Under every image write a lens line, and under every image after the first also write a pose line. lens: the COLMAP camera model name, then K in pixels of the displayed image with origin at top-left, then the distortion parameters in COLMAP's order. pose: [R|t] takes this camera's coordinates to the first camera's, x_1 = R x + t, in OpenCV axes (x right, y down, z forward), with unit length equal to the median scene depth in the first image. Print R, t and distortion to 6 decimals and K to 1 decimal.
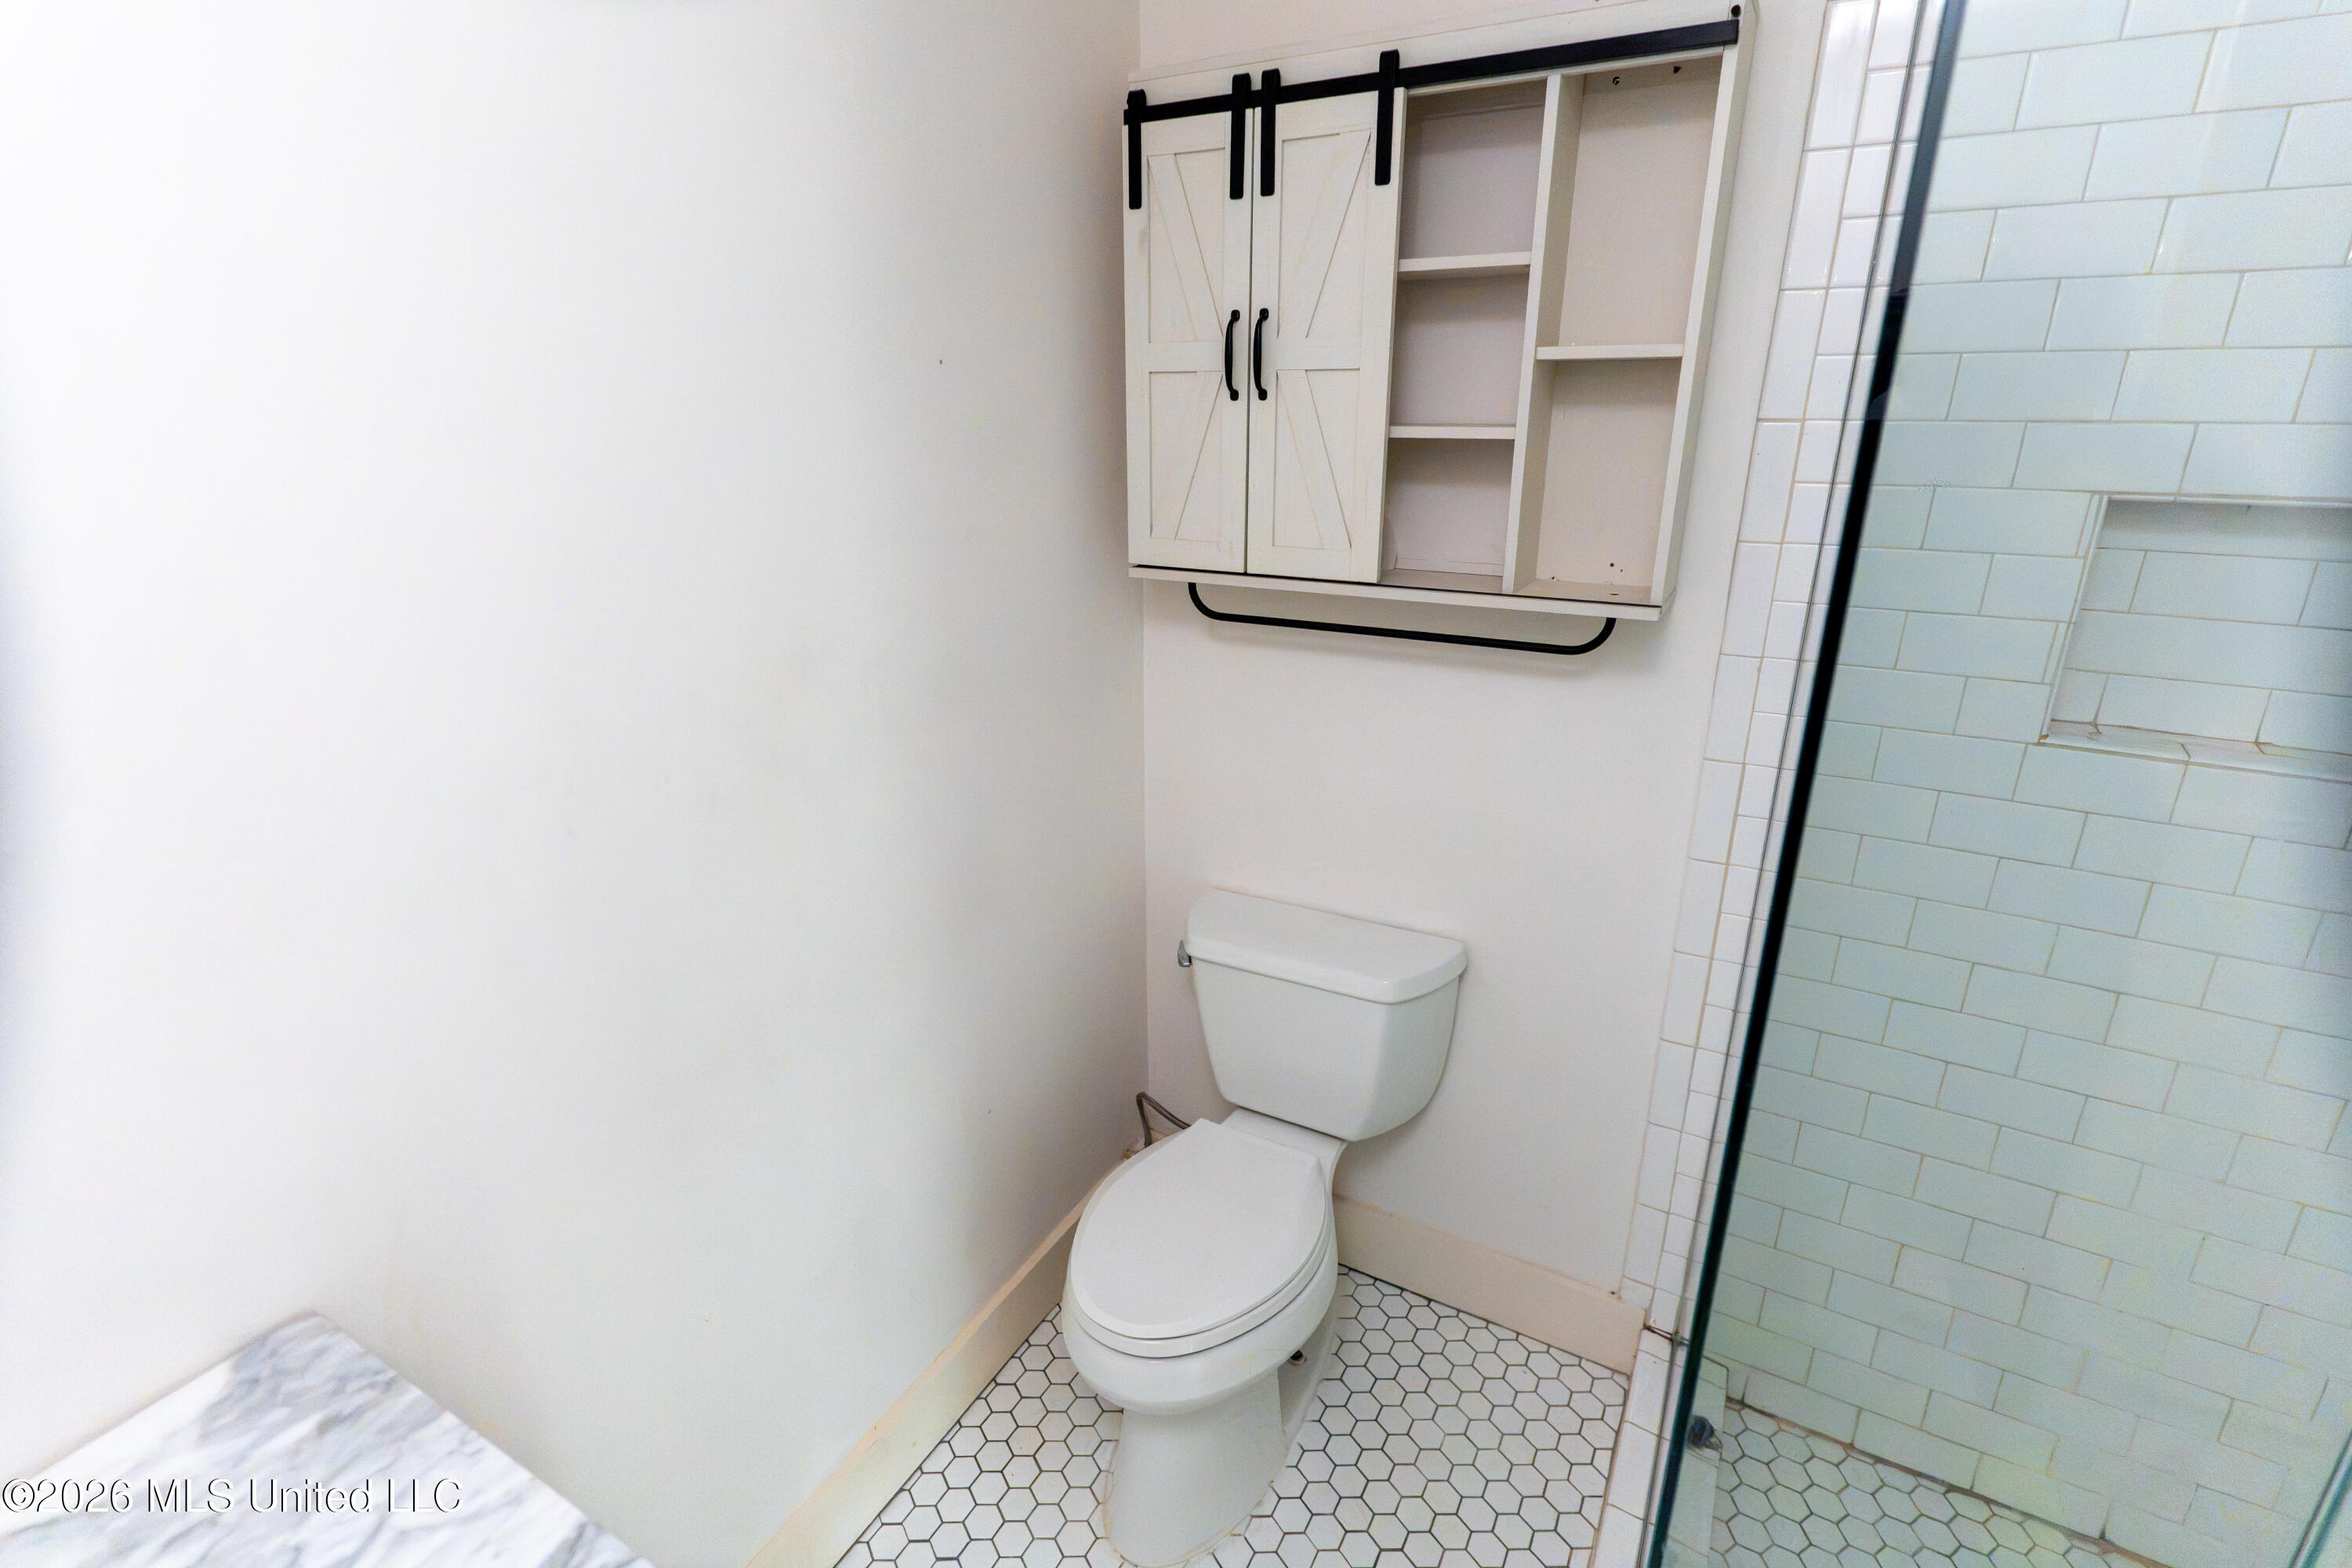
lens RADIAL K [[1116.4, 0, 1176.0], [0, 1116.4, 784.0], [0, 0, 1]] dist [-0.002657, 0.000752]
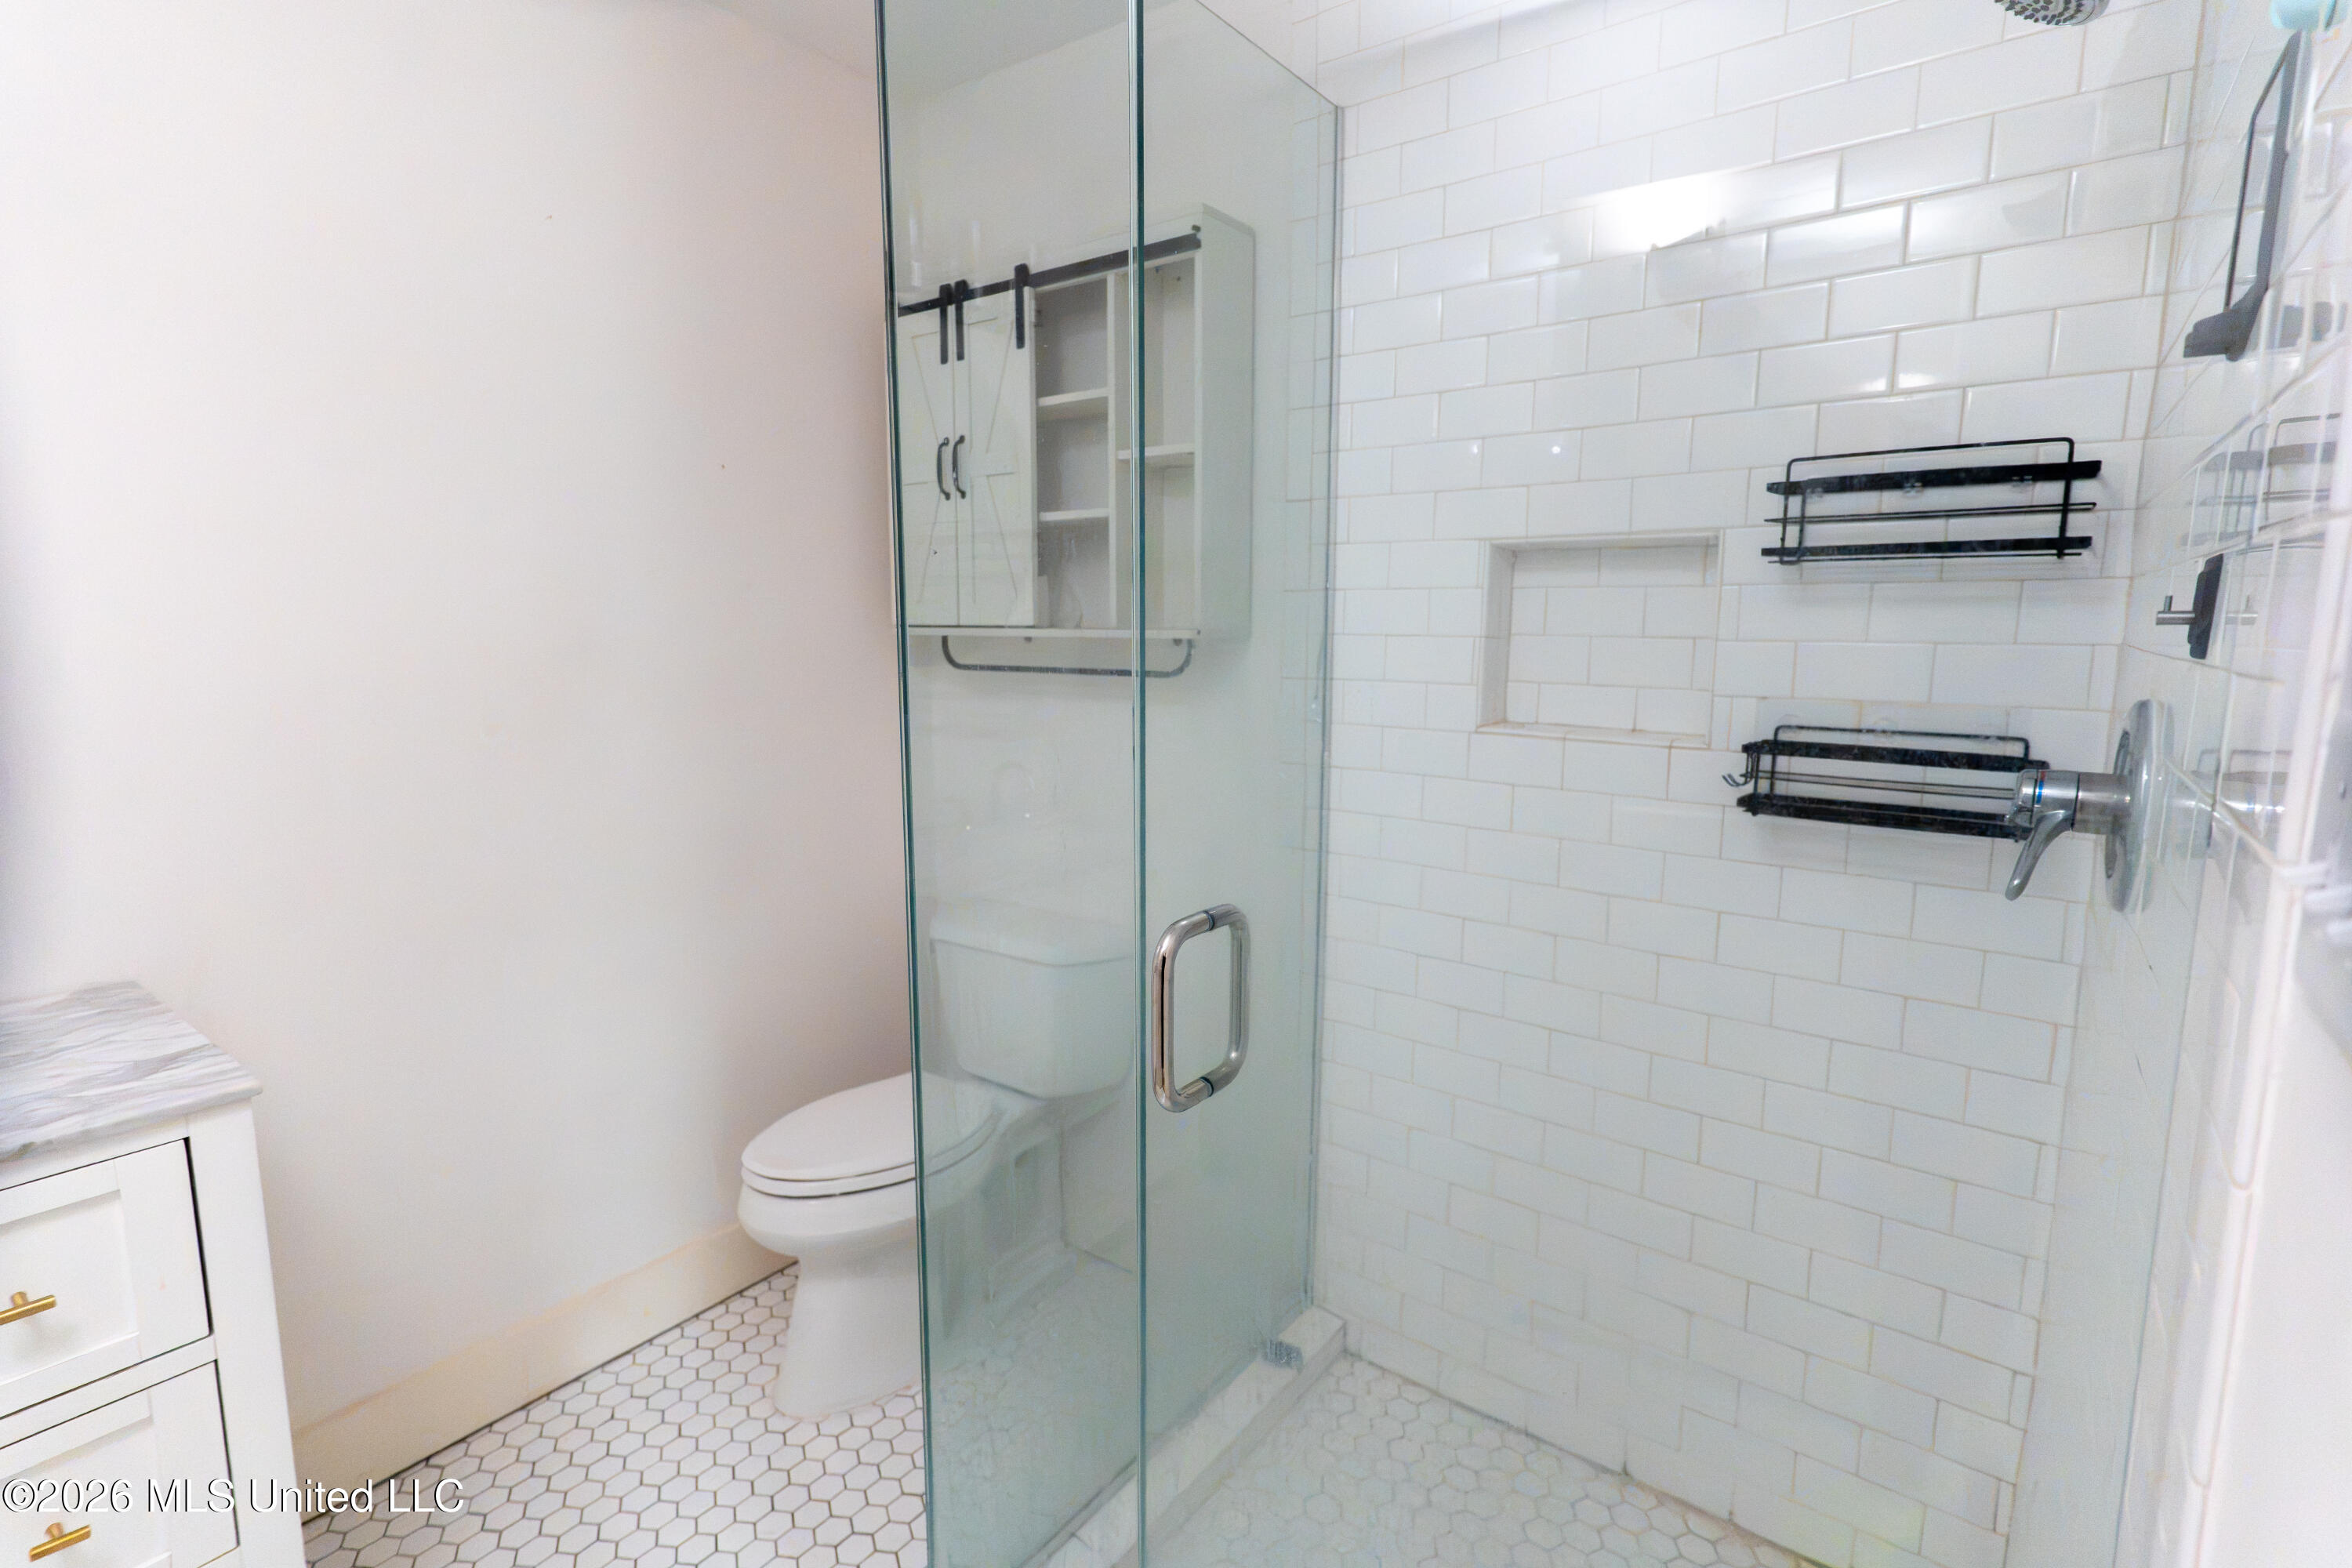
lens RADIAL K [[1113.2, 0, 1176.5], [0, 1113.2, 791.3], [0, 0, 1]] dist [0.000835, 0.001031]
pose [[0.992170, 0.032832, -0.120501, 0.553279], [-0.055447, 0.980327, -0.189433, 0.277721], [0.111911, 0.194632, 0.974471, -0.264868]]
